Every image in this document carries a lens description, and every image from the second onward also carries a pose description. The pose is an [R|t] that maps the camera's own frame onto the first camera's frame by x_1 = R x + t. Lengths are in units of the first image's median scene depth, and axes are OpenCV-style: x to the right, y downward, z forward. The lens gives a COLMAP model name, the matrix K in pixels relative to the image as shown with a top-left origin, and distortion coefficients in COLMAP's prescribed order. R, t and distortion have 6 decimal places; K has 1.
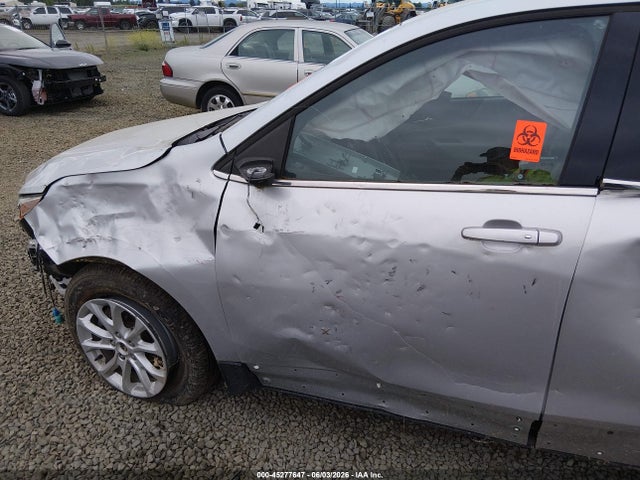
lens RADIAL K [[504.8, 0, 309.3], [0, 504.8, 243.1], [0, 0, 1]] dist [0.107152, -0.177185]
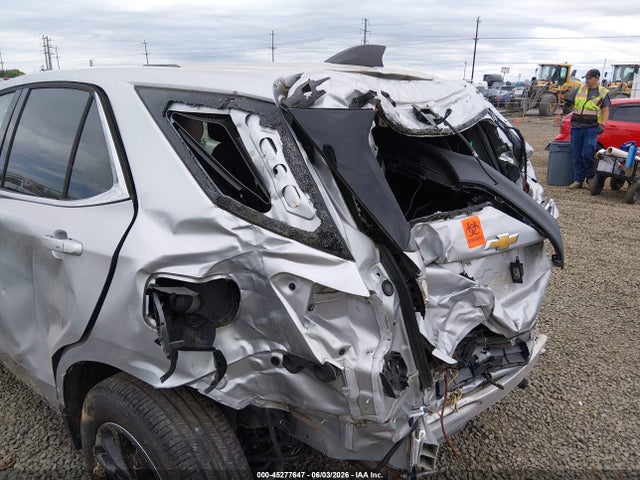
lens RADIAL K [[512.0, 0, 307.6], [0, 512.0, 237.0], [0, 0, 1]] dist [0.102955, -0.193846]
pose [[0.929347, 0.105185, -0.353906, 1.472802], [-0.155789, 0.980765, -0.117604, 0.048523], [0.334728, 0.164429, 0.927858, -0.114481]]
